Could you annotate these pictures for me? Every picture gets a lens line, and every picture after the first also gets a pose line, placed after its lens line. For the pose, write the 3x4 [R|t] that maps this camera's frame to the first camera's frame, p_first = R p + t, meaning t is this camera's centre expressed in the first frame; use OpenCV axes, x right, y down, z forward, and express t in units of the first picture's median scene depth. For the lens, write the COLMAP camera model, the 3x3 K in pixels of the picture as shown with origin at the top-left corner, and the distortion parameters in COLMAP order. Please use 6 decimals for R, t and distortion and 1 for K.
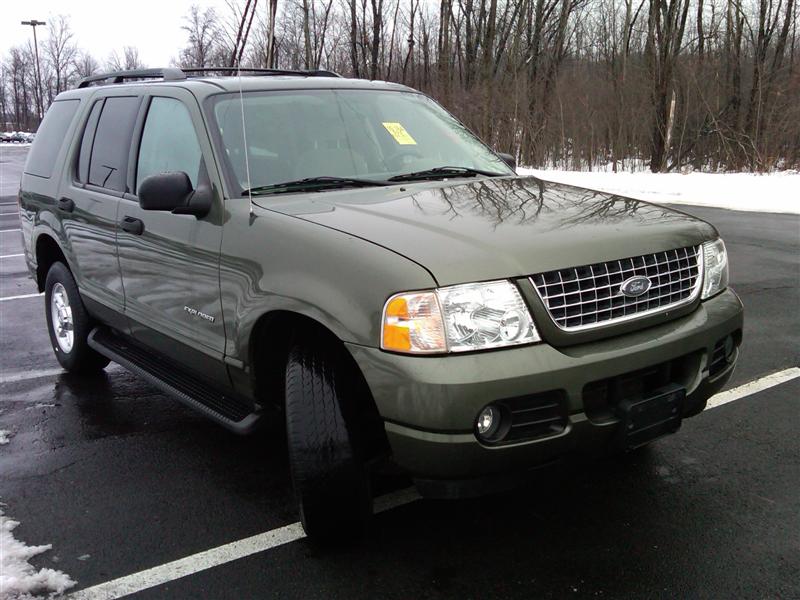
lens RADIAL K [[909.4, 0, 400.0], [0, 909.4, 300.0], [0, 0, 1]] dist [0.070305, -0.047043]
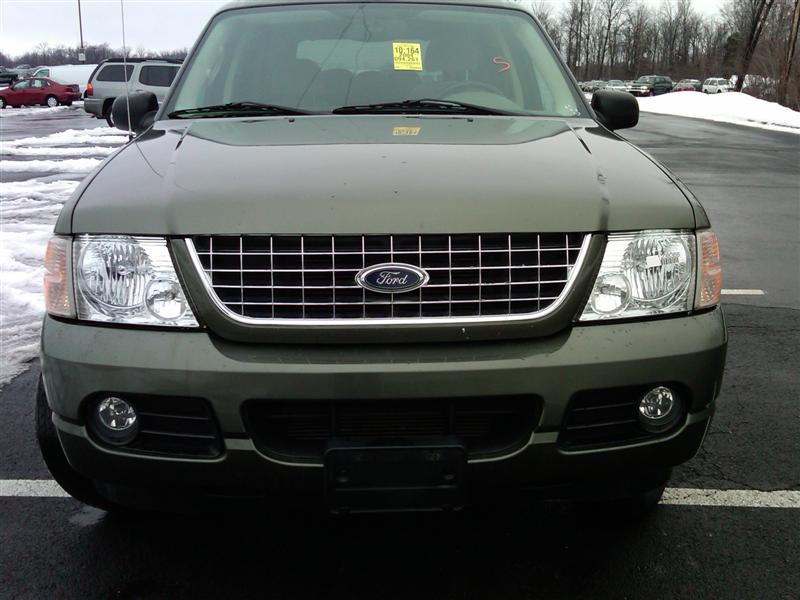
lens RADIAL K [[892.0, 0, 400.0], [0, 892.0, 300.0], [0, 0, 1]] dist [0.021874, -0.013621]
pose [[0.820053, 0.169044, -0.546751, 0.644719], [-0.138360, 0.985600, 0.097206, -0.066060], [0.555310, -0.004066, 0.831634, 0.474316]]
